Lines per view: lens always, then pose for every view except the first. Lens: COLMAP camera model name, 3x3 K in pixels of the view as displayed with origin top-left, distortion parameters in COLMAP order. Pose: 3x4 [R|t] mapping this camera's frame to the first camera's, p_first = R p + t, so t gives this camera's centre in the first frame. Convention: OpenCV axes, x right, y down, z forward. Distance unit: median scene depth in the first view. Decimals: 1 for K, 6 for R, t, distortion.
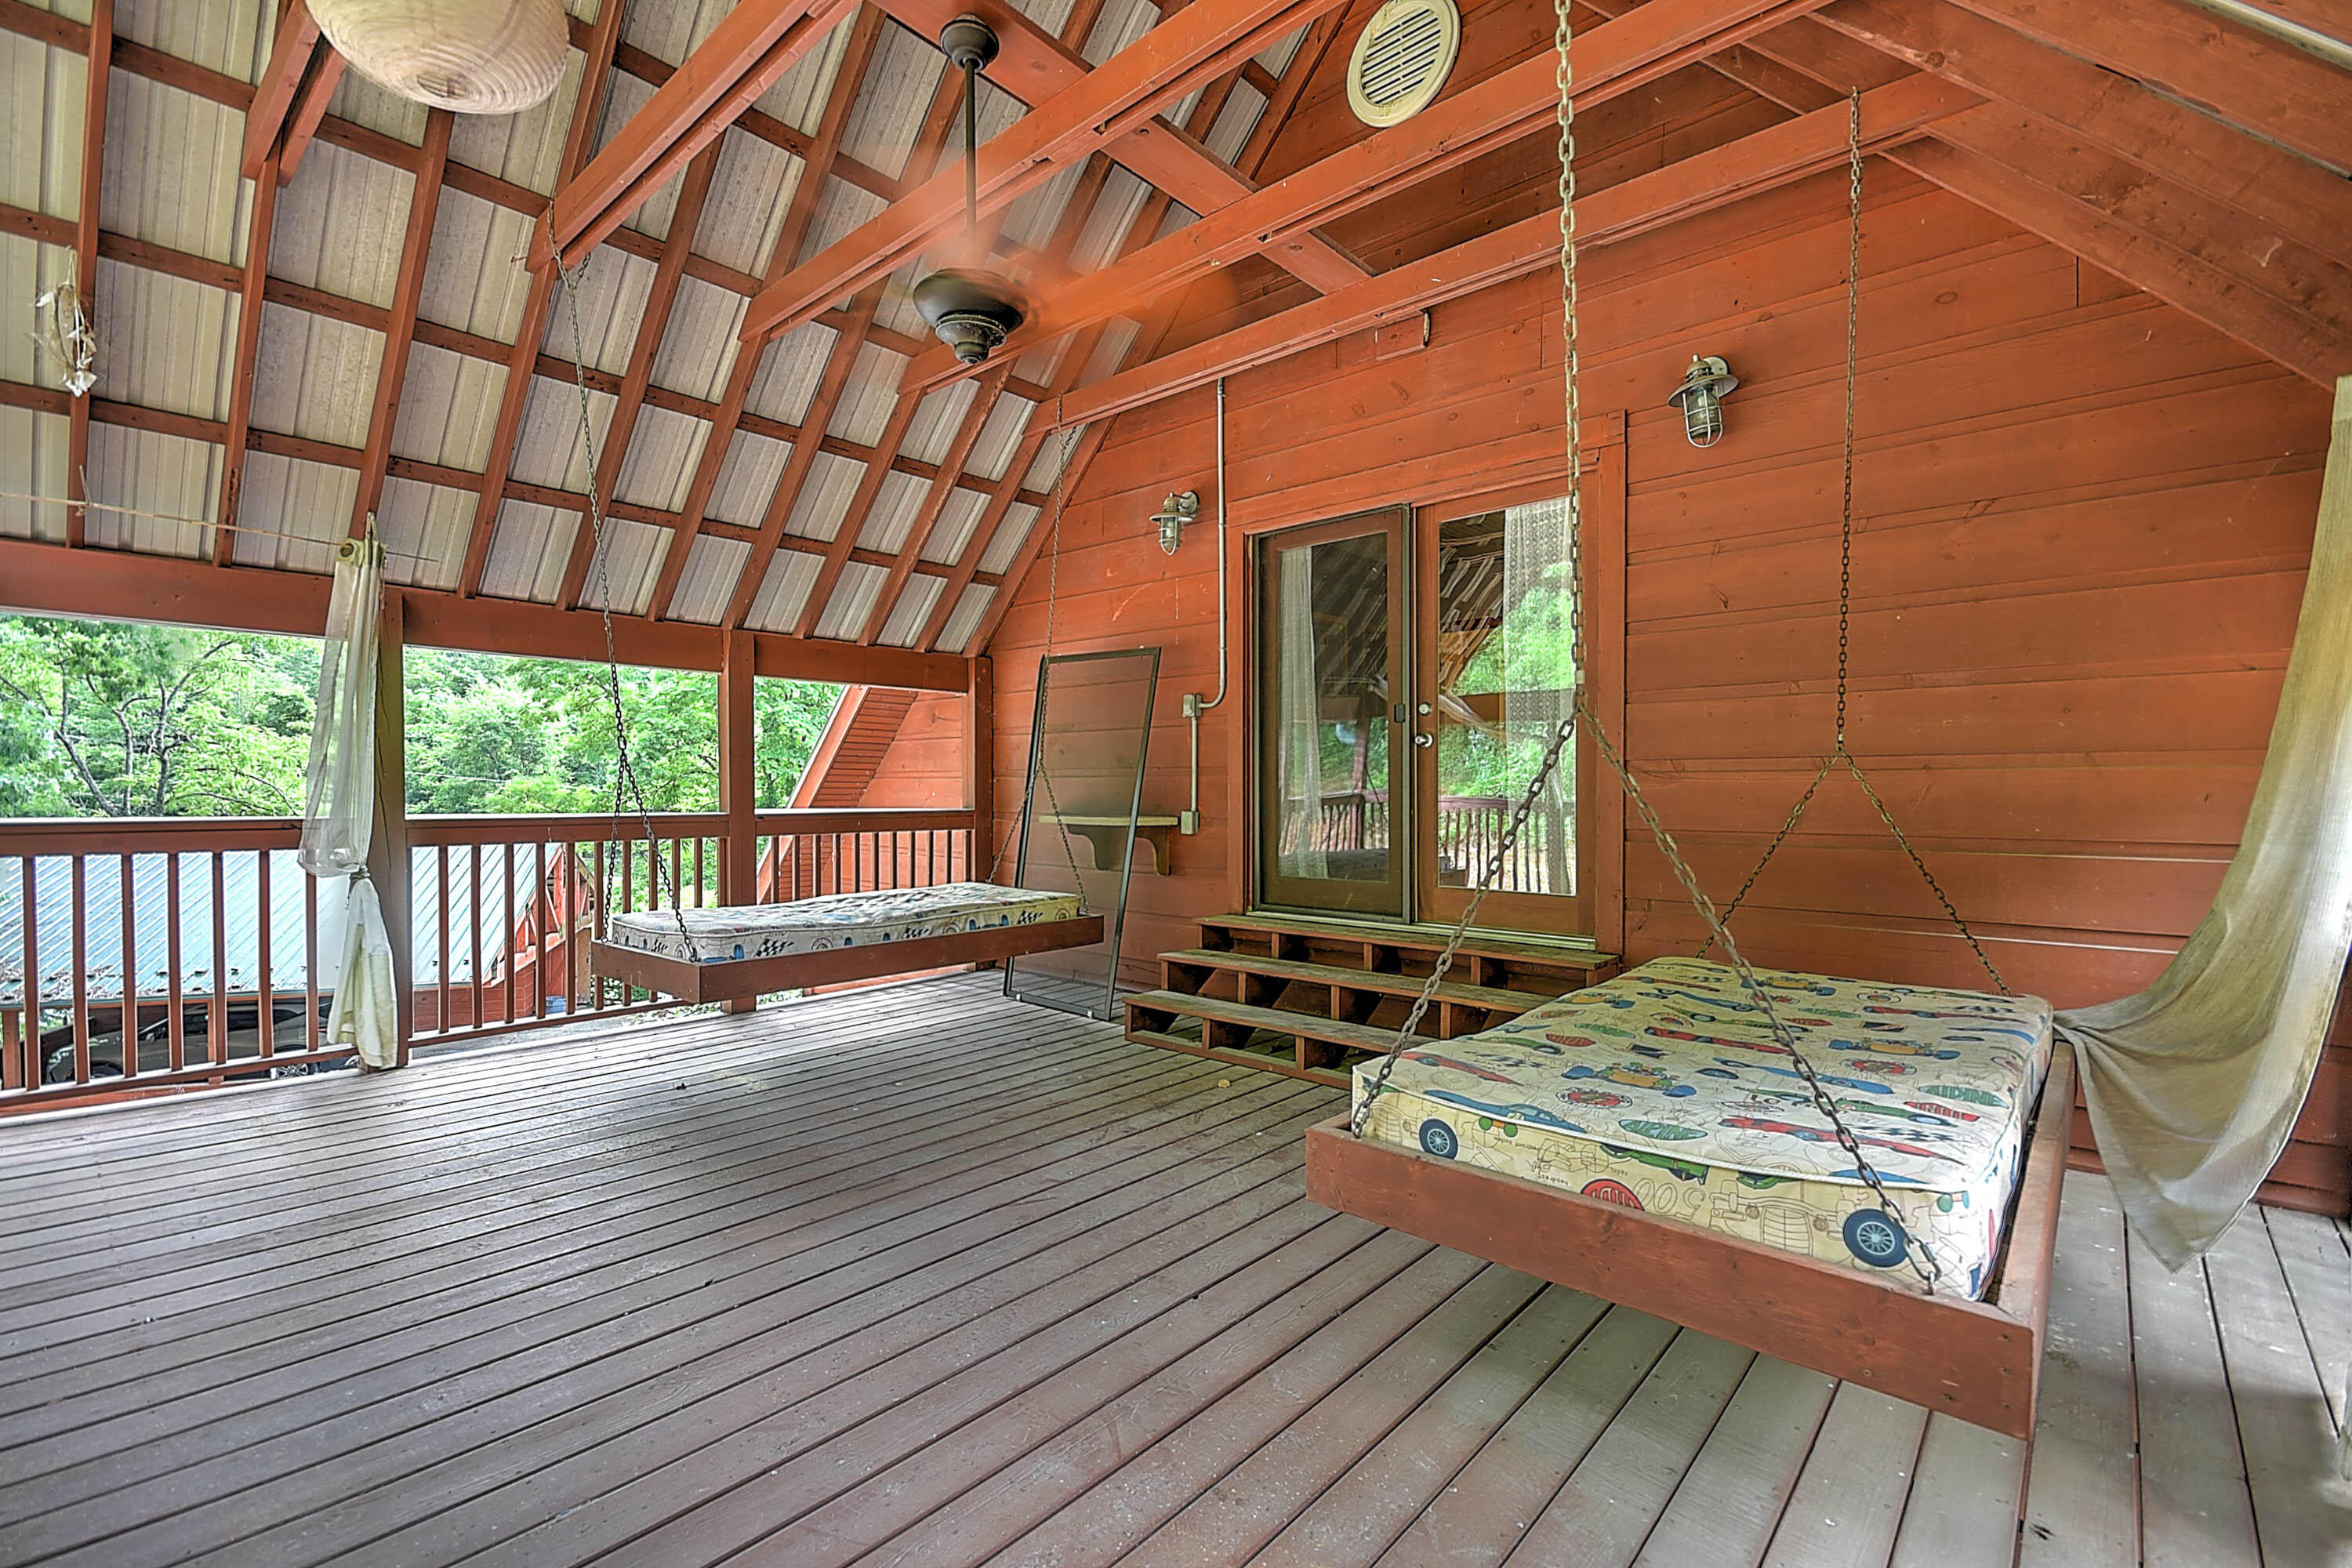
lens RADIAL K [[1029.4, 0, 1180.0], [0, 1029.4, 796.6], [0, 0, 1]] dist [0.020534, -0.011870]
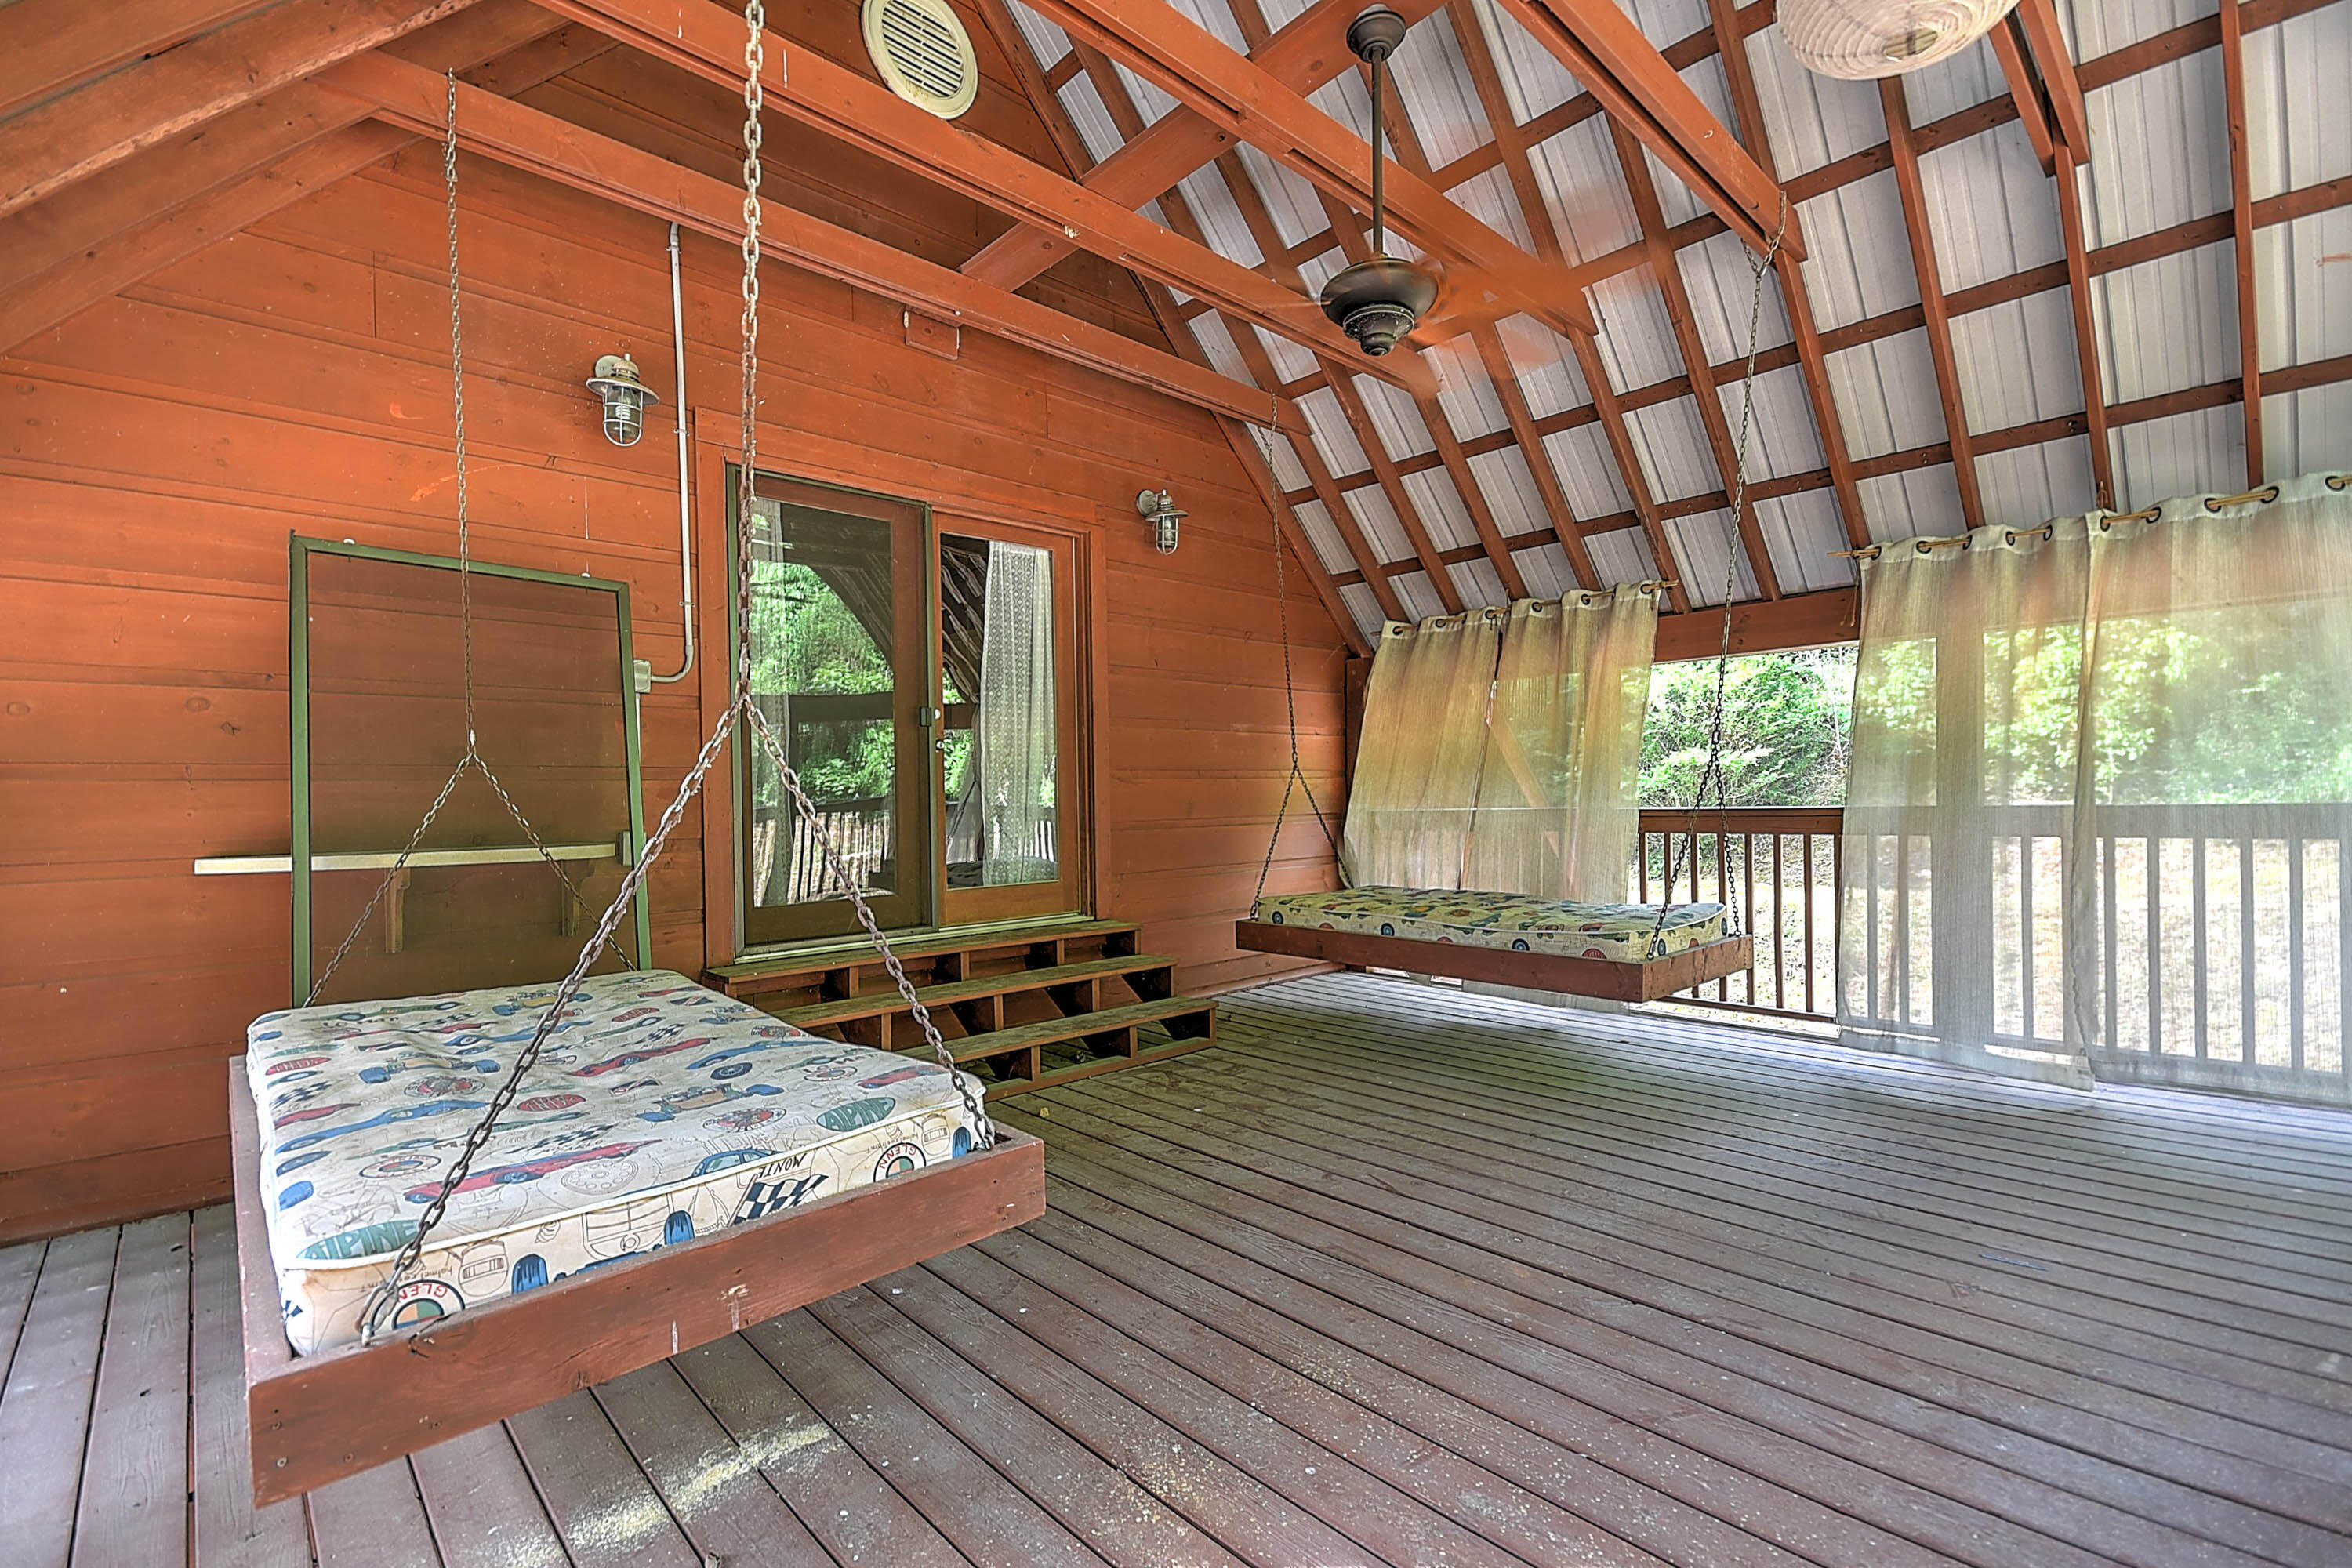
lens RADIAL K [[1026.0, 0, 1230.5], [0, 1026.0, 788.7], [0, 0, 1]] dist [0.021109, 0.000050]
pose [[0.059543, -0.008507, 0.998189, -0.750491], [0.035123, 0.999362, 0.006422, -0.009688], [-0.997608, 0.034677, 0.059804, 0.677906]]
